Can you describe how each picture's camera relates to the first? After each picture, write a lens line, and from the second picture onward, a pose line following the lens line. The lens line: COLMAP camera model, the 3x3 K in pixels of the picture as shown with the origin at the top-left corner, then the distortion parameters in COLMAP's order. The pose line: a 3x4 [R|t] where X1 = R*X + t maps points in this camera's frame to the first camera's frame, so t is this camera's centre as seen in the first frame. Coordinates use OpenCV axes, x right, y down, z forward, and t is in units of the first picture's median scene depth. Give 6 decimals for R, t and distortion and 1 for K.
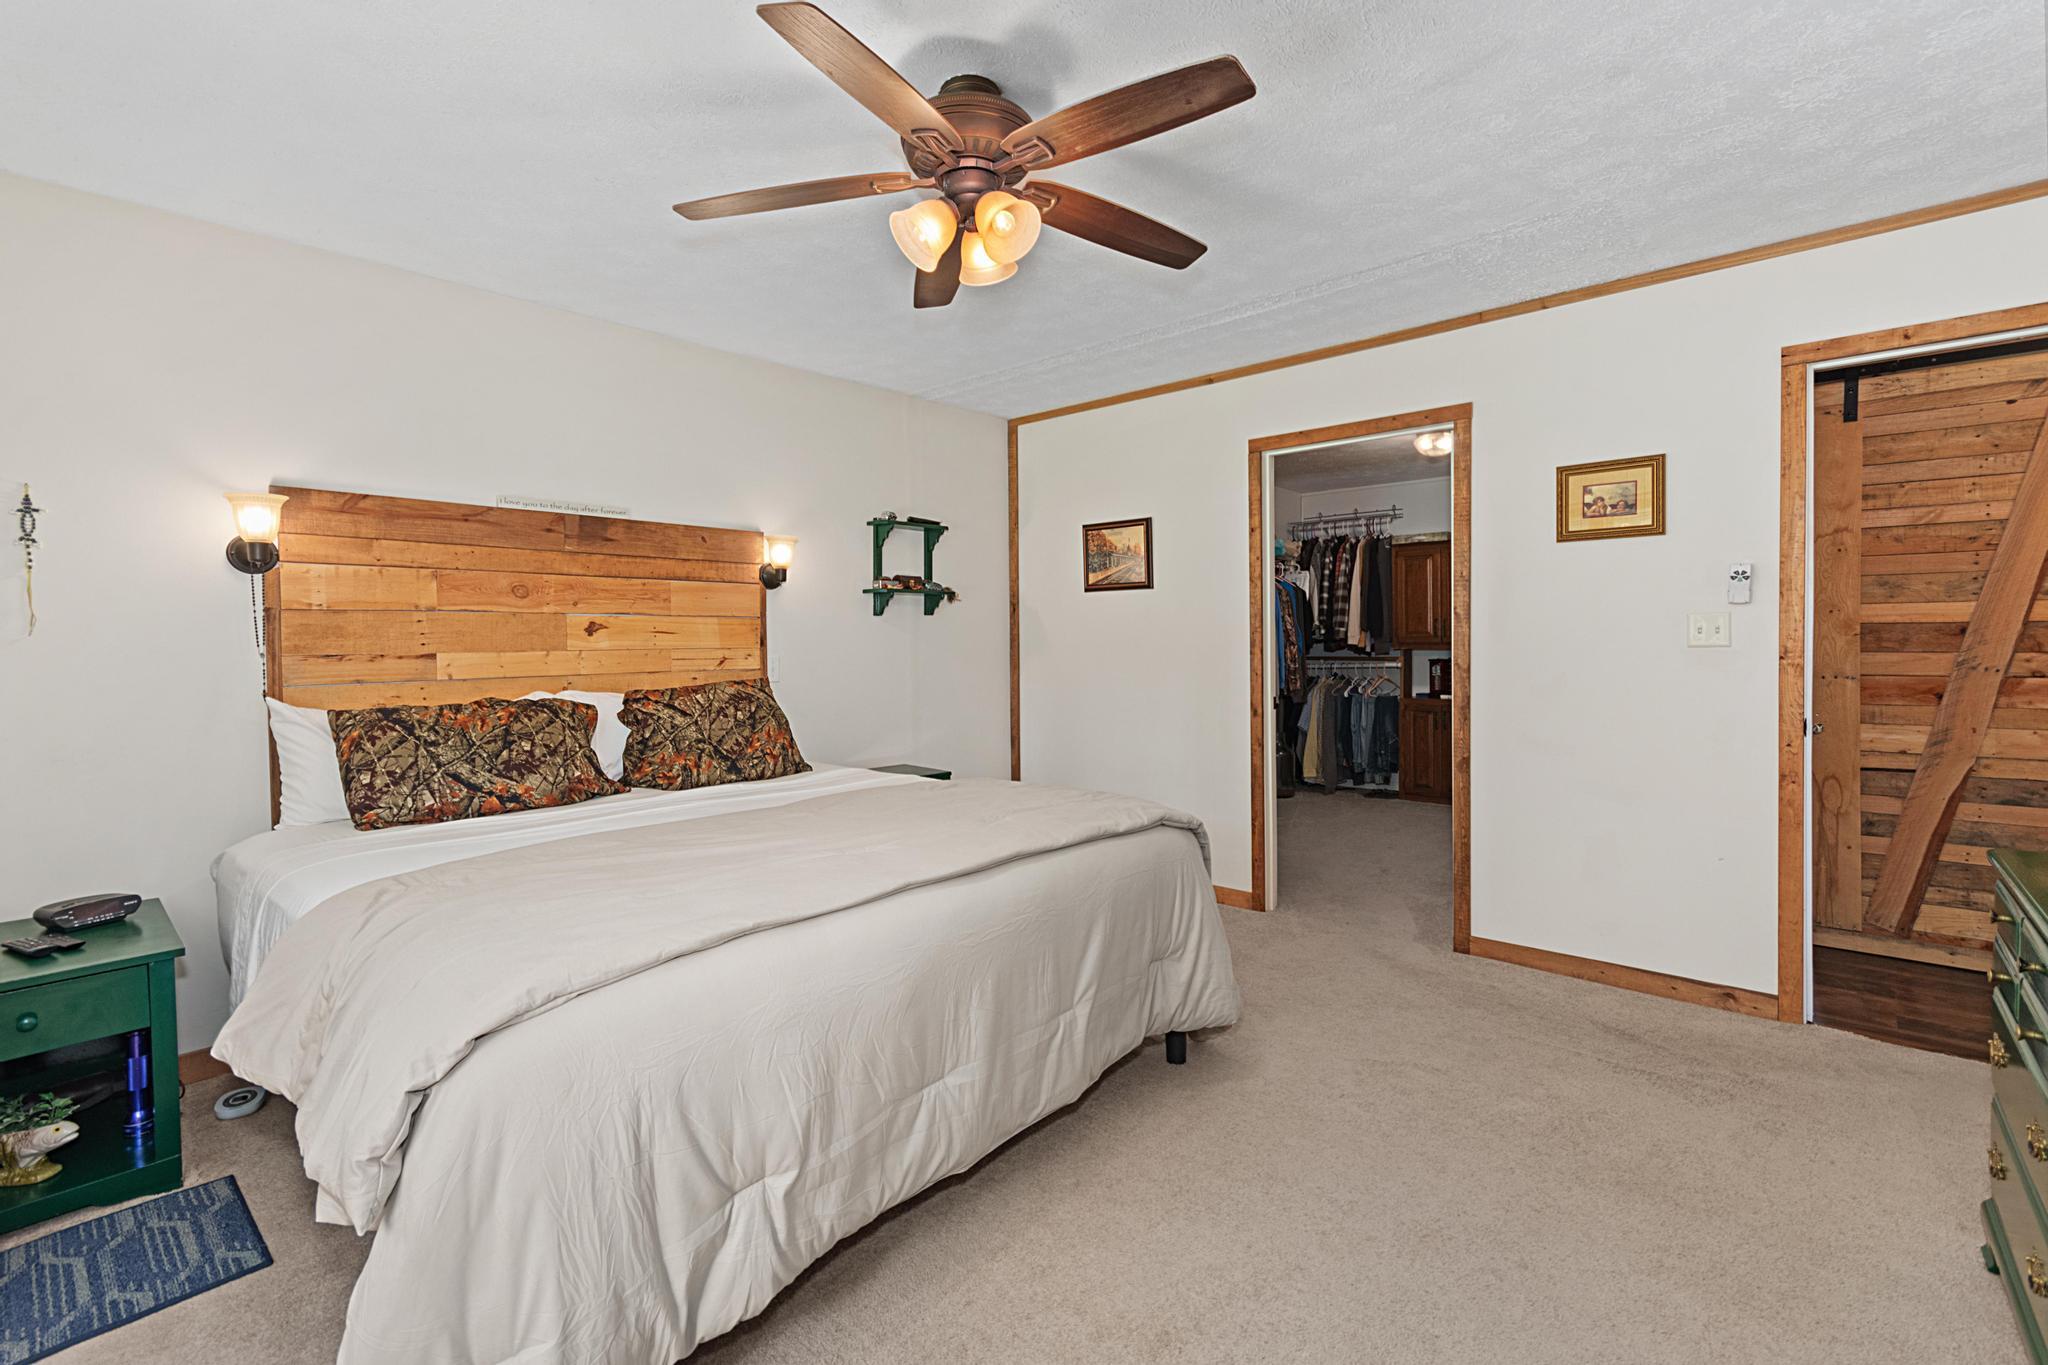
lens RADIAL K [[926.2, 0, 1025.3], [0, 926.2, 674.5], [0, 0, 1]] dist [0.000925, 0.000003]
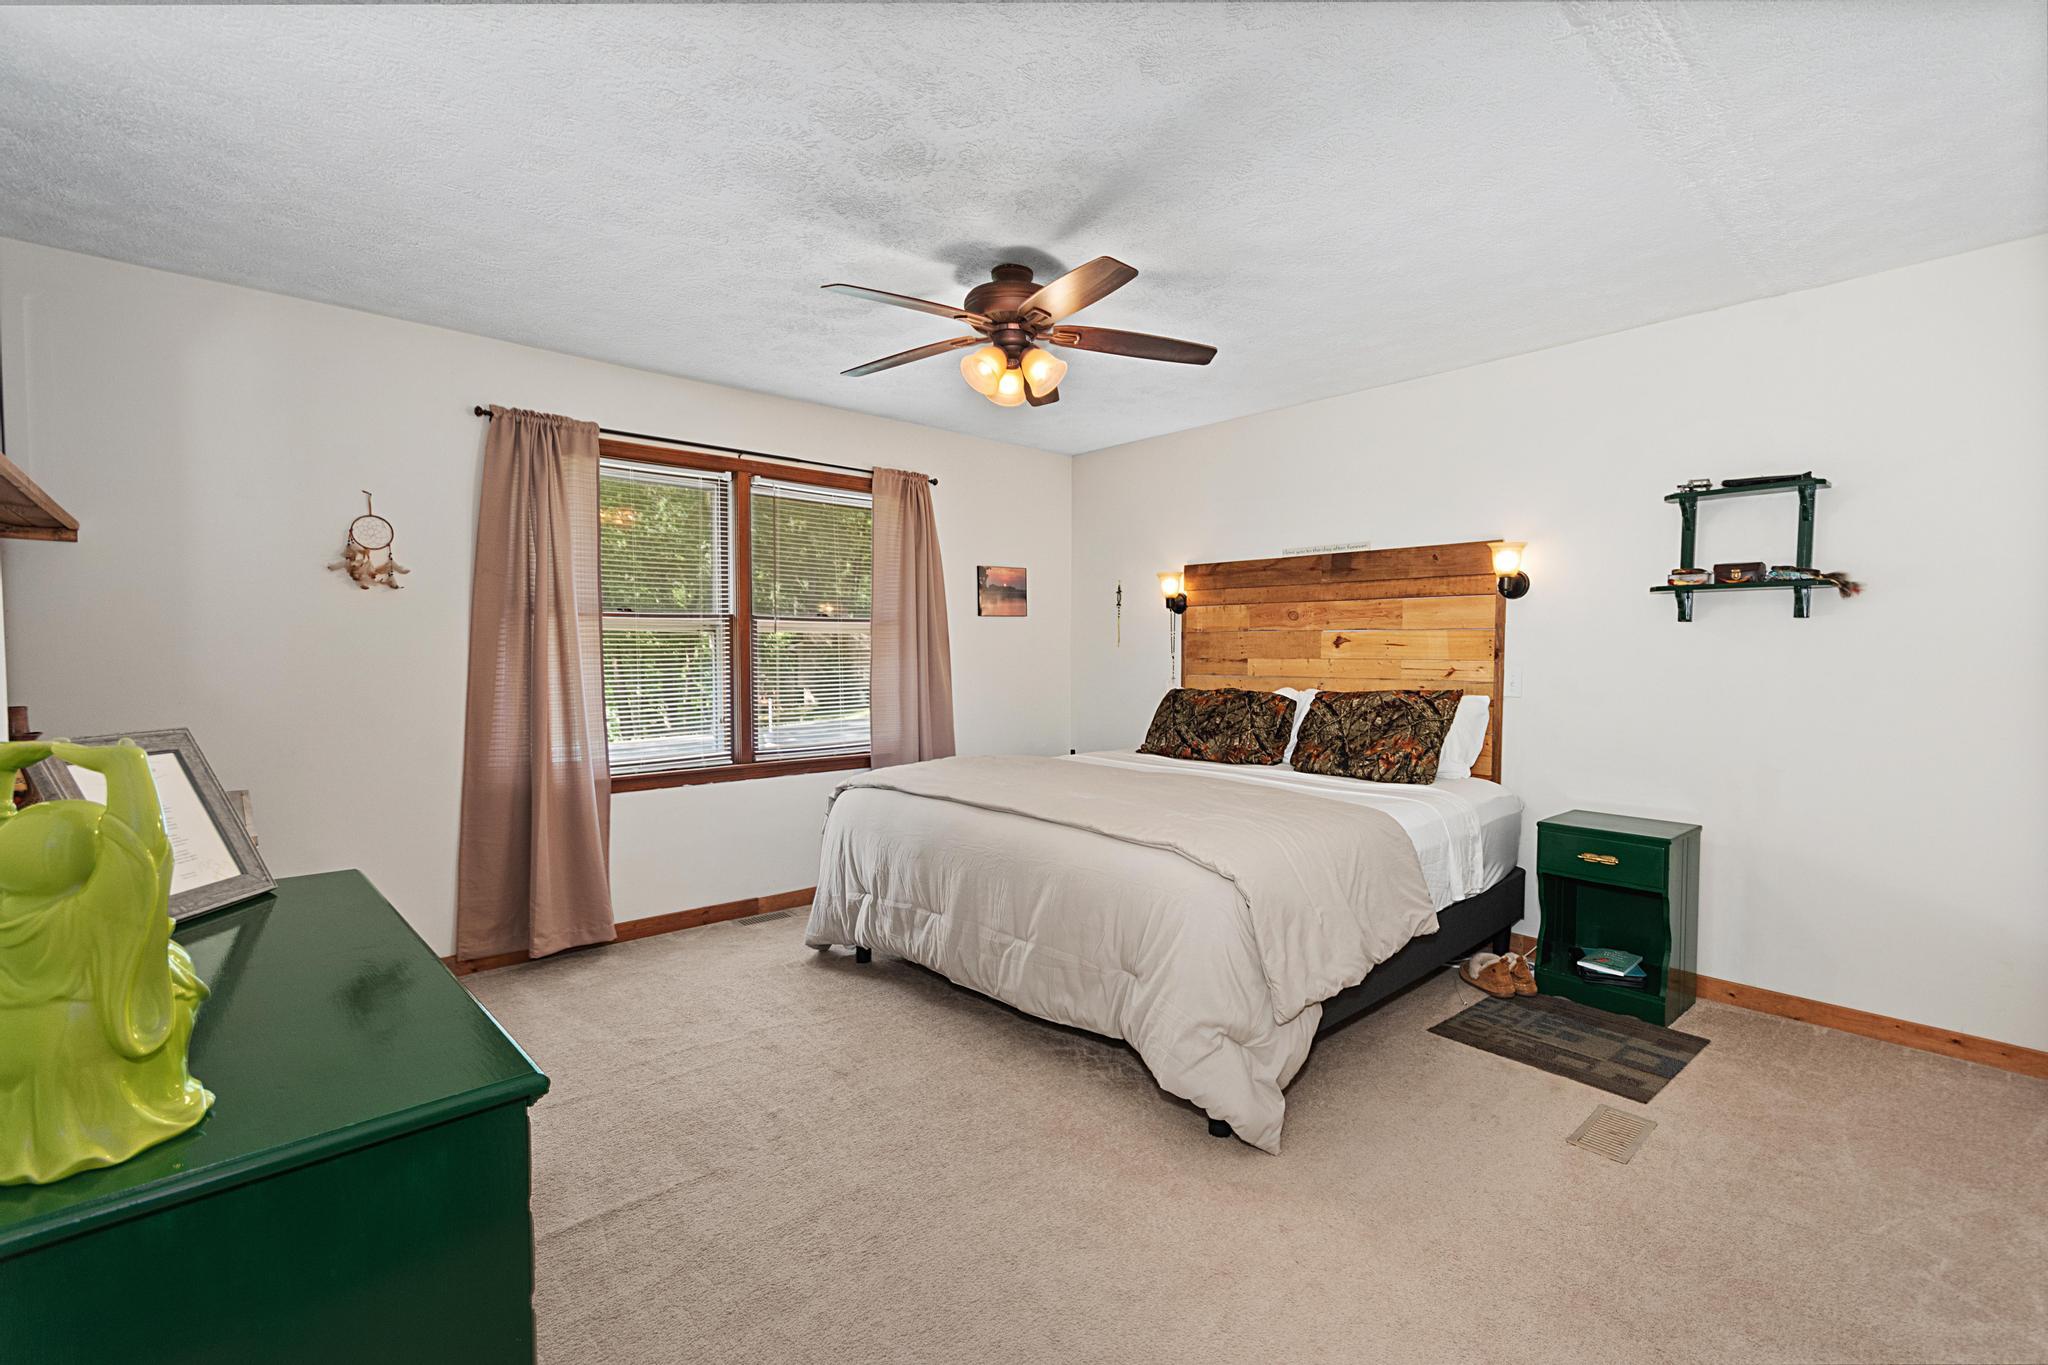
lens RADIAL K [[926.2, 0, 1026.3], [0, 926.2, 679.0], [0, 0, 1]] dist [0.000925, 0.000003]
pose [[-0.123273, 0.043910, -0.991401, 0.891531], [-0.033725, 0.998258, 0.048407, -0.047836], [0.991800, 0.039402, -0.121577, 0.769604]]
